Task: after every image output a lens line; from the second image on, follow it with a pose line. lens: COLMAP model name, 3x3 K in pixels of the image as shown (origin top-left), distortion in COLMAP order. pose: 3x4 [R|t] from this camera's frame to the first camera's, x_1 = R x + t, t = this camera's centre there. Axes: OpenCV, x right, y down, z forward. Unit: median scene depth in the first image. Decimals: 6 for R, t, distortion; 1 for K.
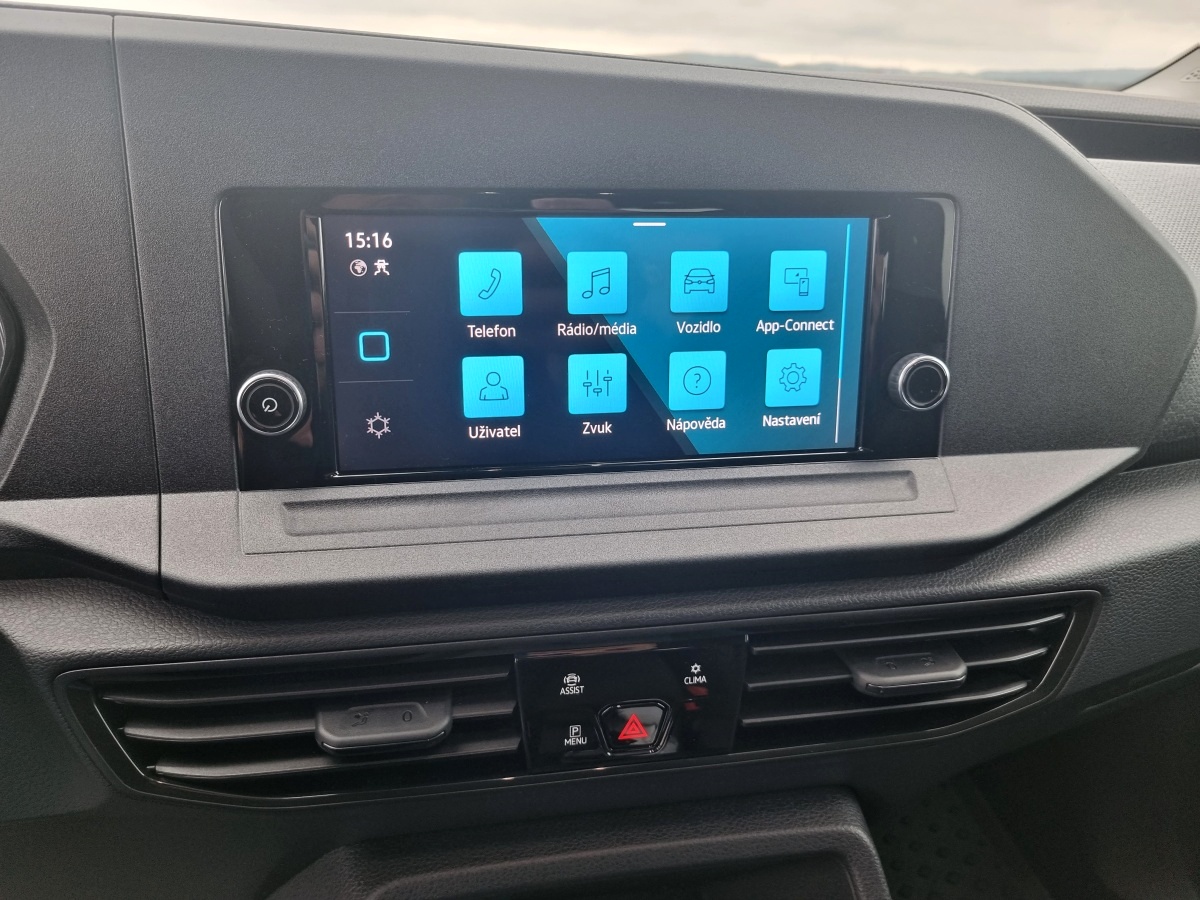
lens RADIAL K [[913.6, 0, 599.2], [0, 913.6, 451.0], [0, 0, 1]] dist [0.008819, 0.000987]
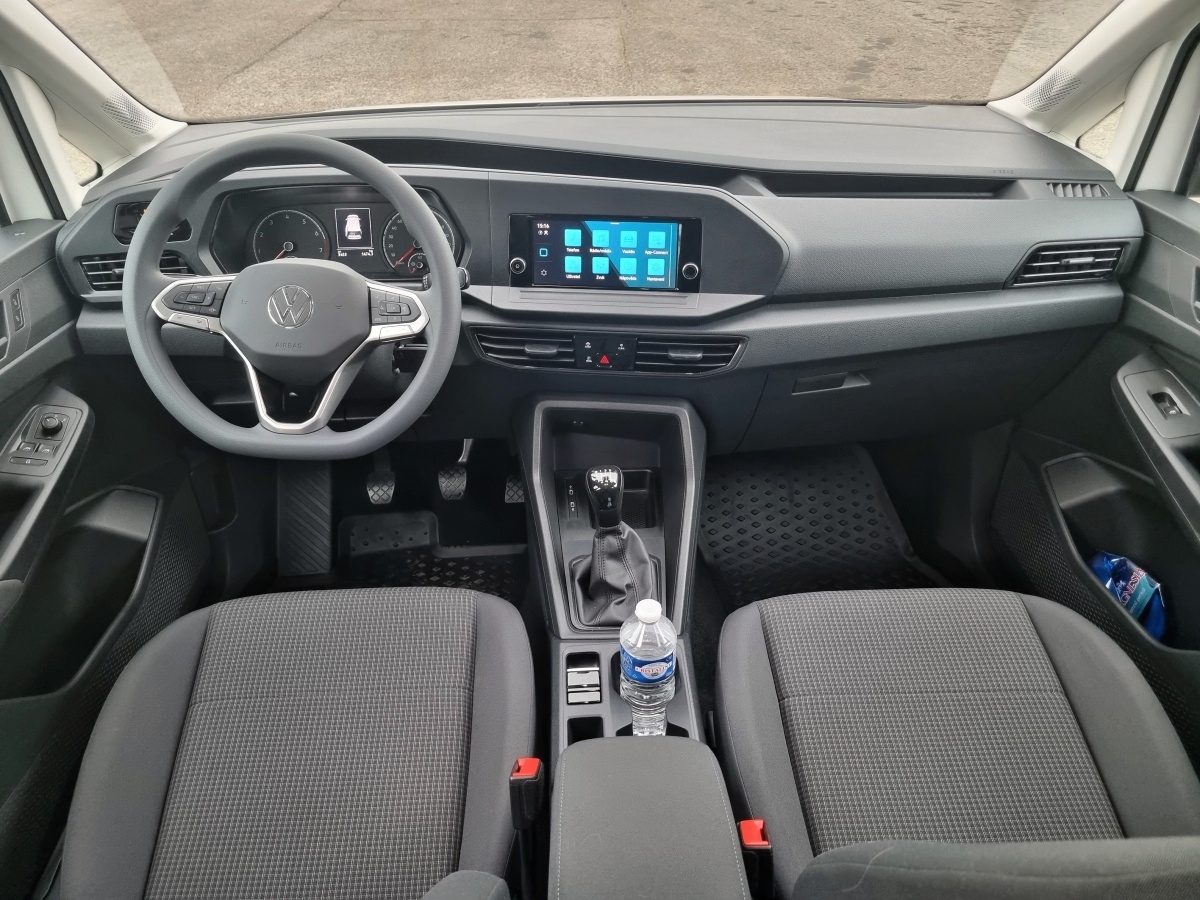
lens RADIAL K [[913.6, 0, 599.6], [0, 913.6, 449.1], [0, 0, 1]] dist [0.008819, 0.000987]
pose [[0.959225, 0.121789, -0.255059, 1.045131], [-0.074177, 0.979245, 0.188617, -0.042874], [0.272737, -0.162007, 0.948350, -2.681799]]
